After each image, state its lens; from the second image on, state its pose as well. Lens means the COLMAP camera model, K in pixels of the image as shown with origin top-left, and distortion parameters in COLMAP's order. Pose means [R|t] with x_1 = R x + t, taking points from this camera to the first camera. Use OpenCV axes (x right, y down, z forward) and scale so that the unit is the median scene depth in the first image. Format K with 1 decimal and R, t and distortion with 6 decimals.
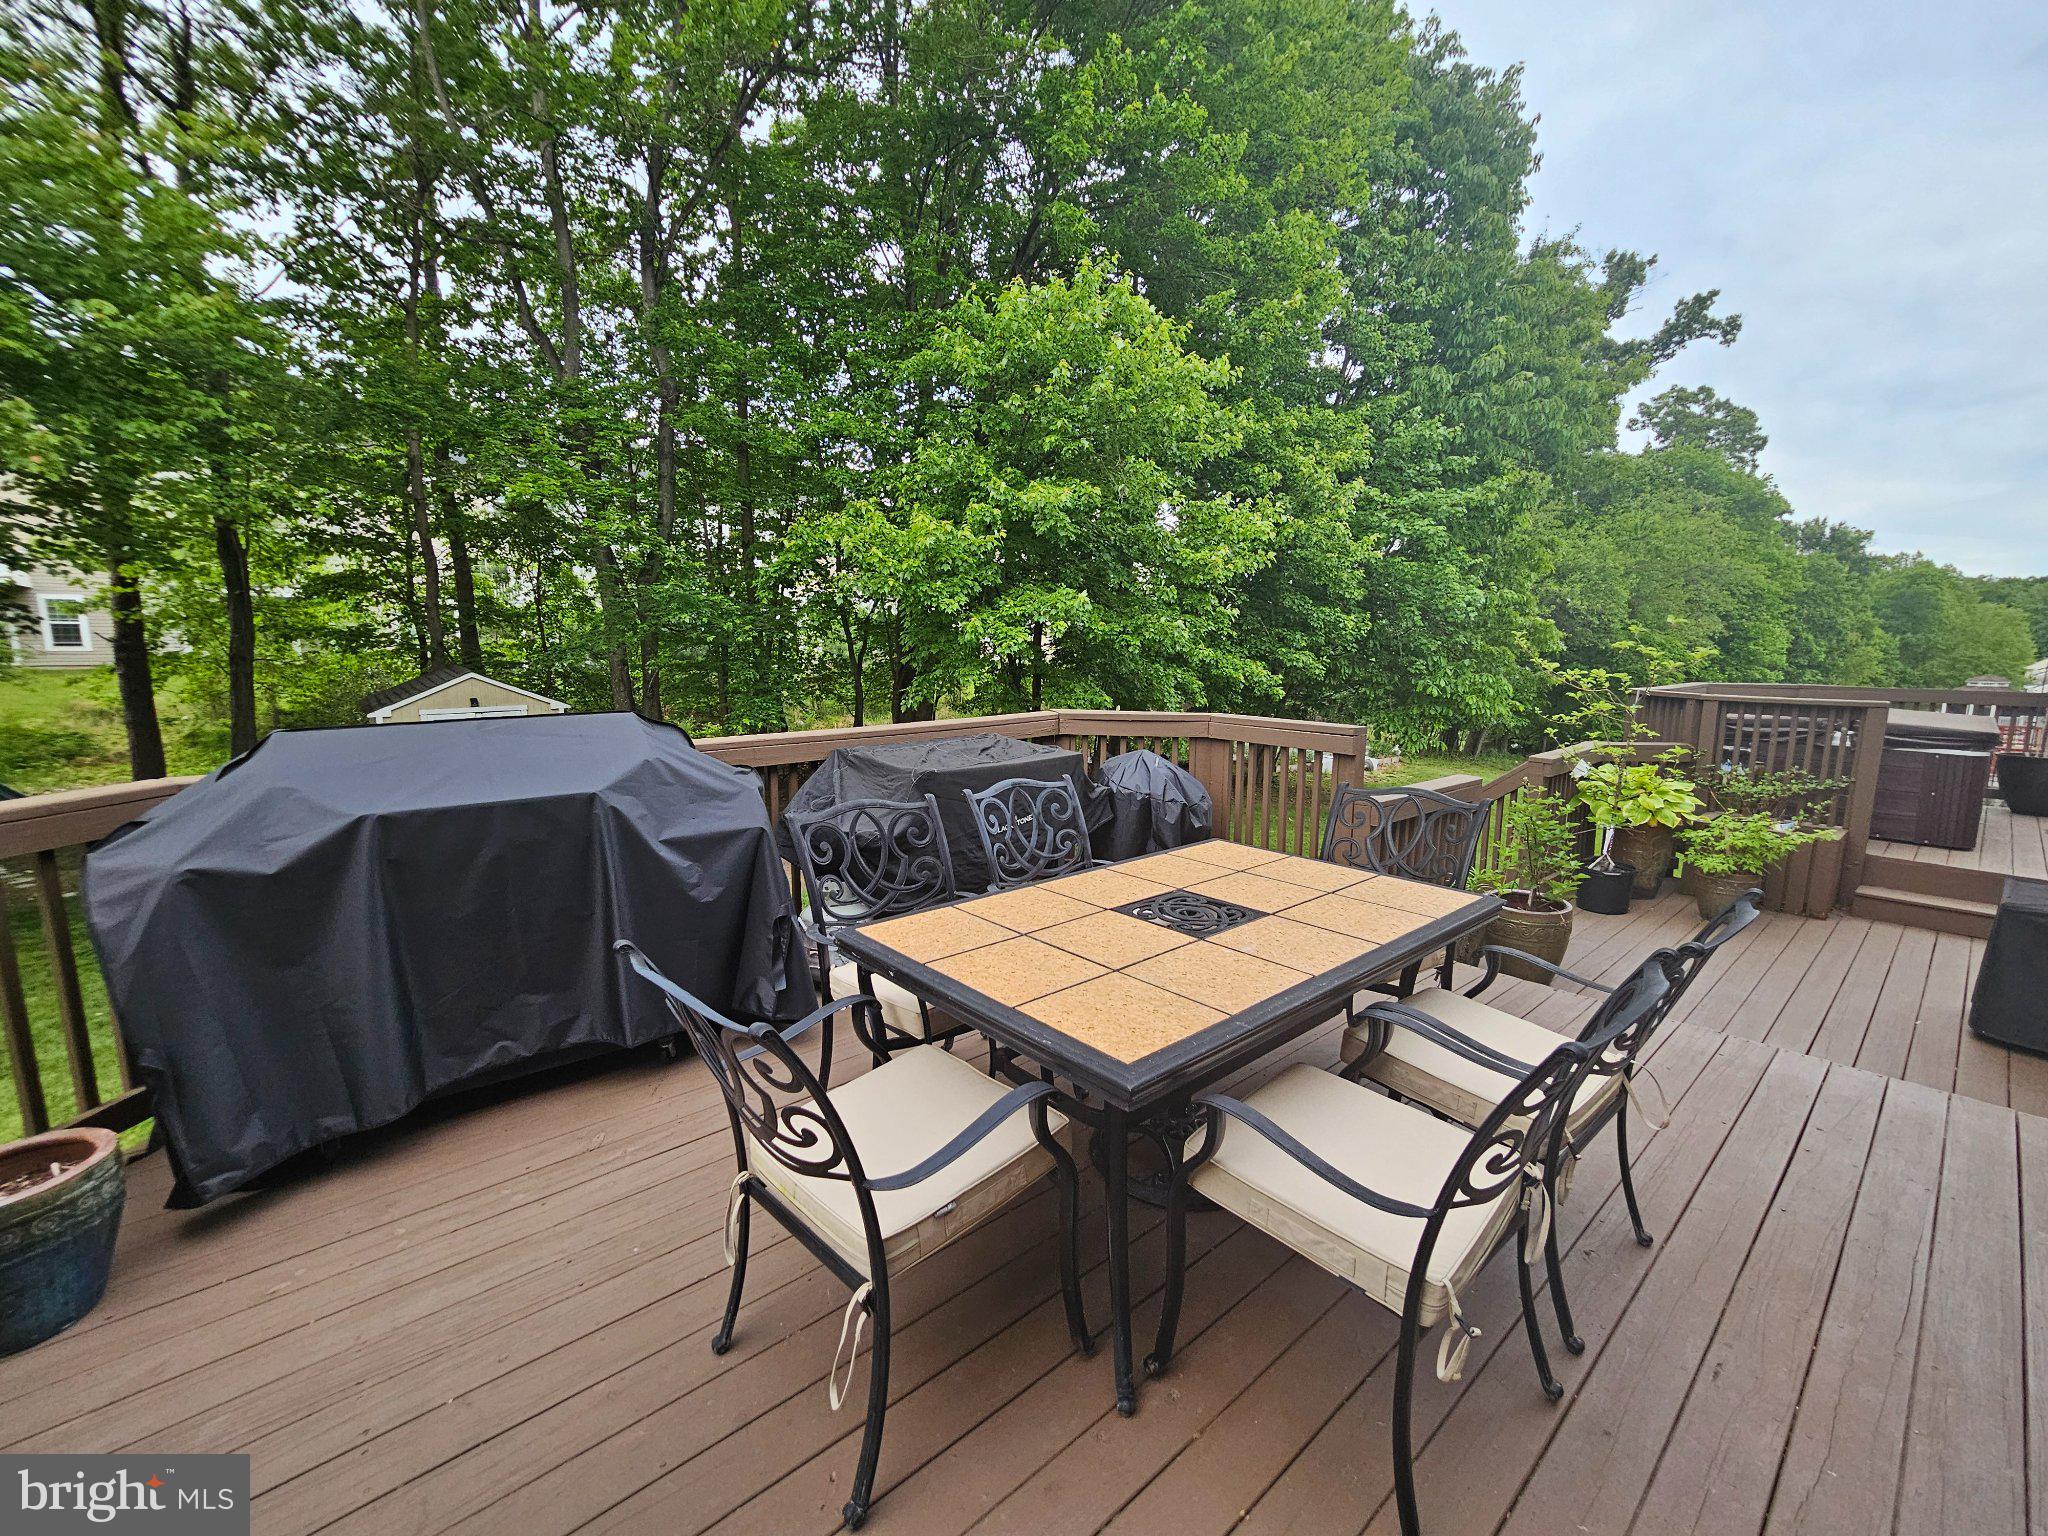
lens RADIAL K [[854.5, 0, 1008.2], [0, 854.5, 770.1], [0, 0, 1]] dist [-0.004753, 0.000760]
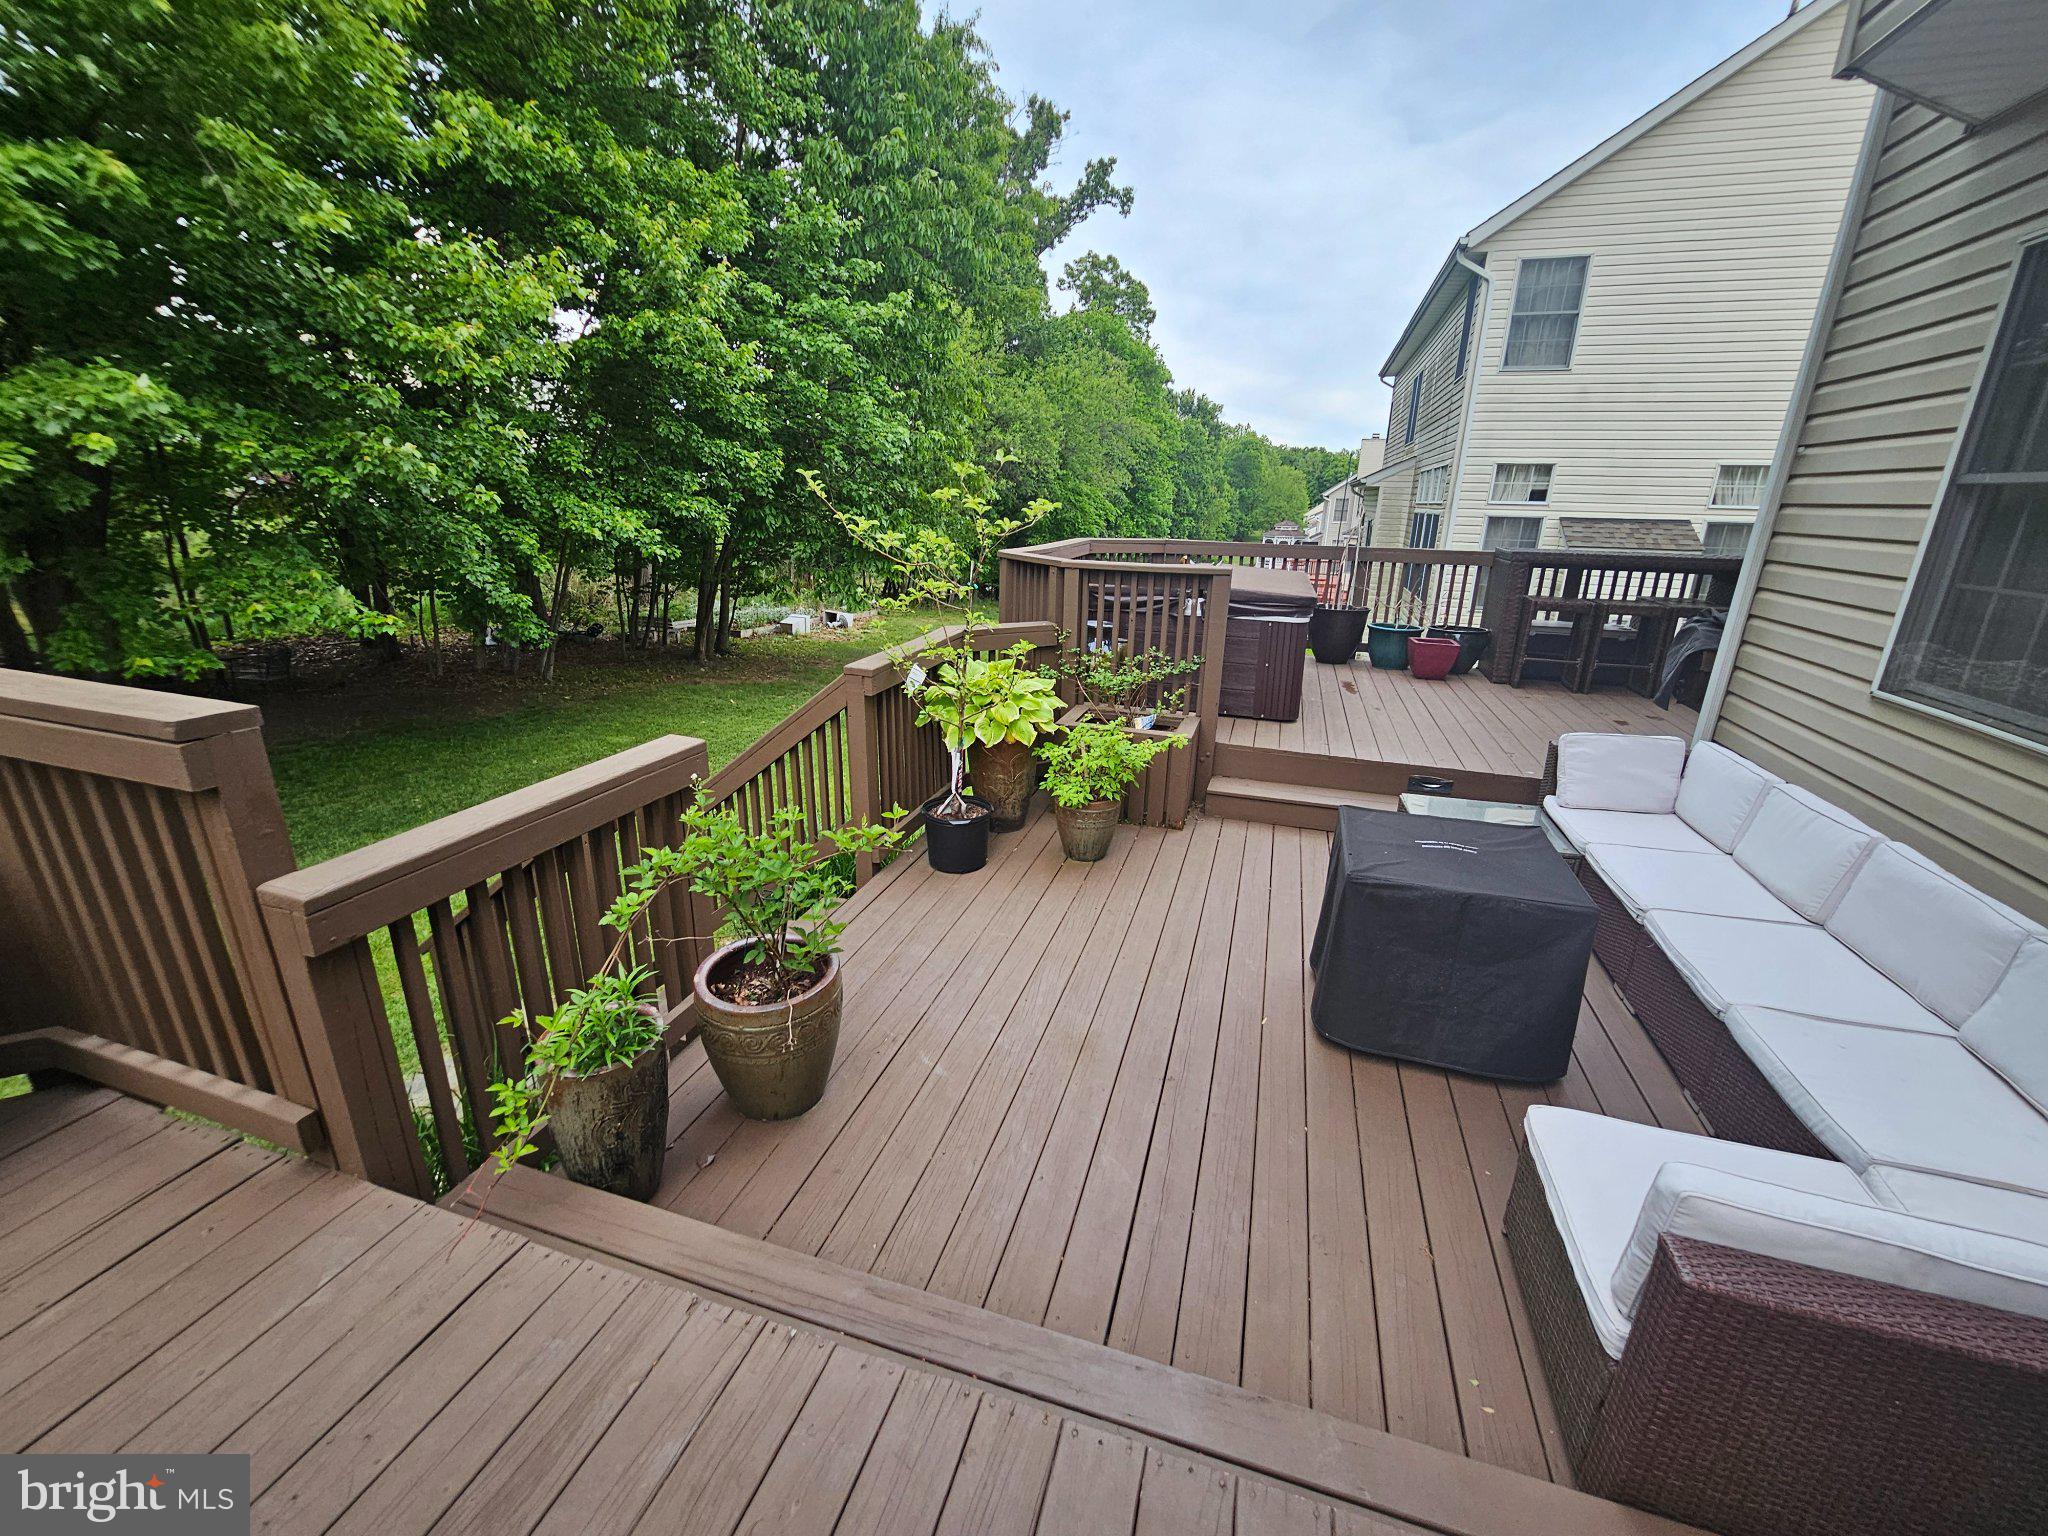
lens RADIAL K [[854.5, 0, 1025.6], [0, 854.5, 772.8], [0, 0, 1]] dist [-0.004753, 0.000760]
pose [[0.841817, -0.154599, 0.517149, 0.144087], [0.062199, 0.979506, 0.191571, -0.020600], [-0.536167, -0.129101, 0.834181, 0.137808]]
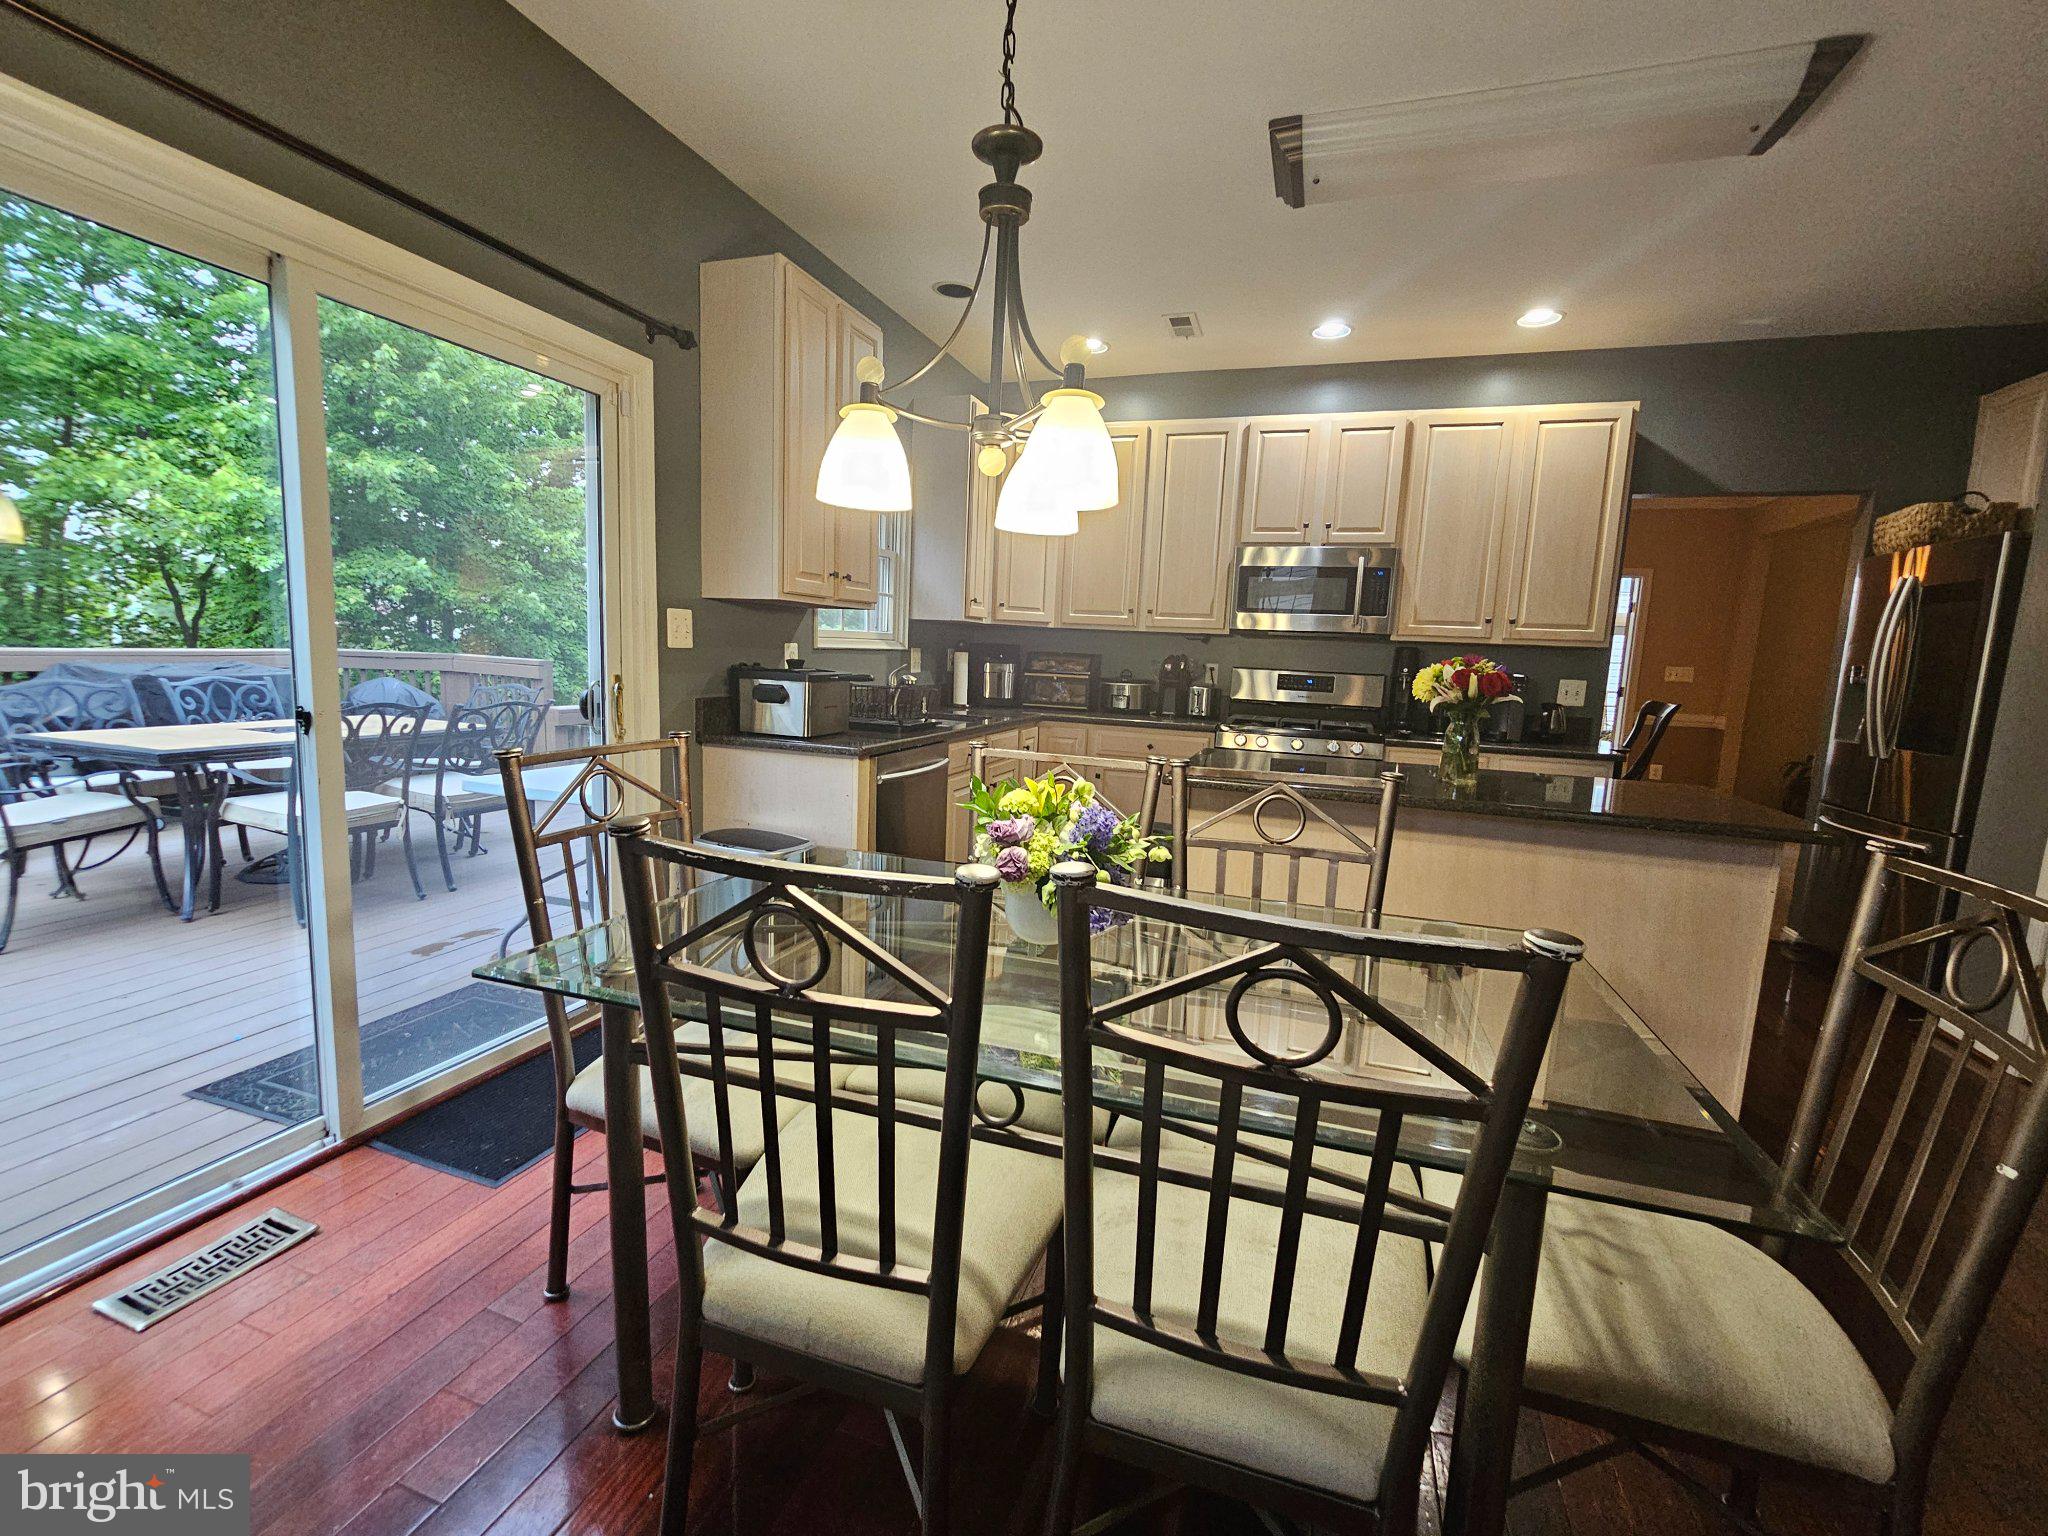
lens RADIAL K [[894.9, 0, 1016.3], [0, 894.9, 763.6], [0, 0, 1]] dist [-0.005153, -0.000461]
pose [[0.852286, -0.032859, 0.522043, 0.078834], [0.034058, 0.999393, 0.007302, 0.040681], [-0.521966, 0.011556, 0.852888, -0.215995]]
